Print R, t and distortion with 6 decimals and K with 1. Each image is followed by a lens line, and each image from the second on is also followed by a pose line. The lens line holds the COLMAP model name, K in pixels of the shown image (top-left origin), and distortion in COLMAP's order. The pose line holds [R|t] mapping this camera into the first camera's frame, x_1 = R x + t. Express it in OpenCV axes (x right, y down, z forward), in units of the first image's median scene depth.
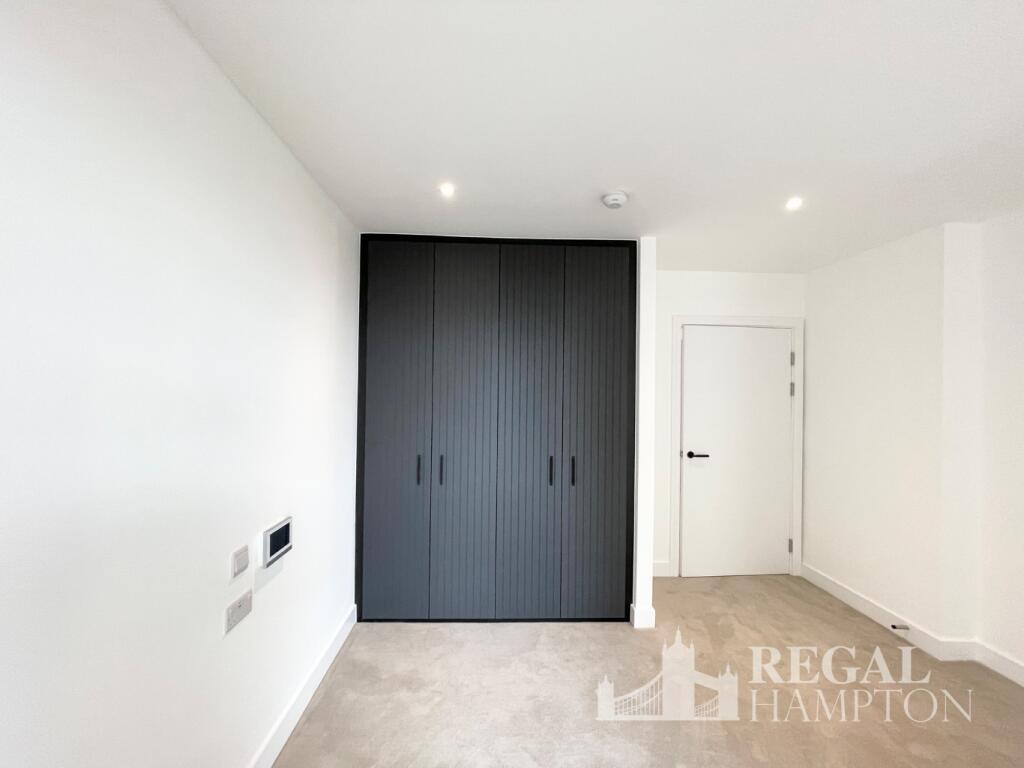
lens RADIAL K [[407.0, 0, 512.0], [0, 407.0, 384.0], [0, 0, 1]] dist [-0.002072, -0.000007]
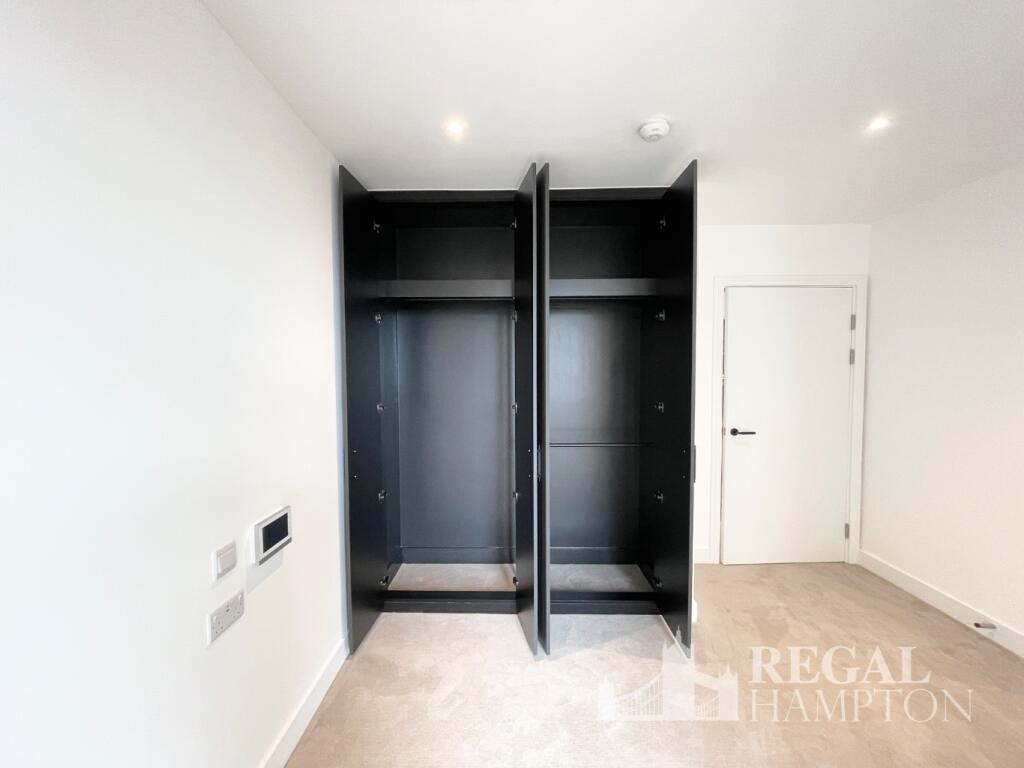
lens RADIAL K [[407.0, 0, 512.0], [0, 407.0, 384.0], [0, 0, 1]] dist [-0.002072, -0.000007]
pose [[0.998453, -0.016975, -0.052946, -0.003470], [0.019640, 0.998545, 0.050228, 0.017080], [0.052016, -0.051190, 0.997333, 0.107756]]
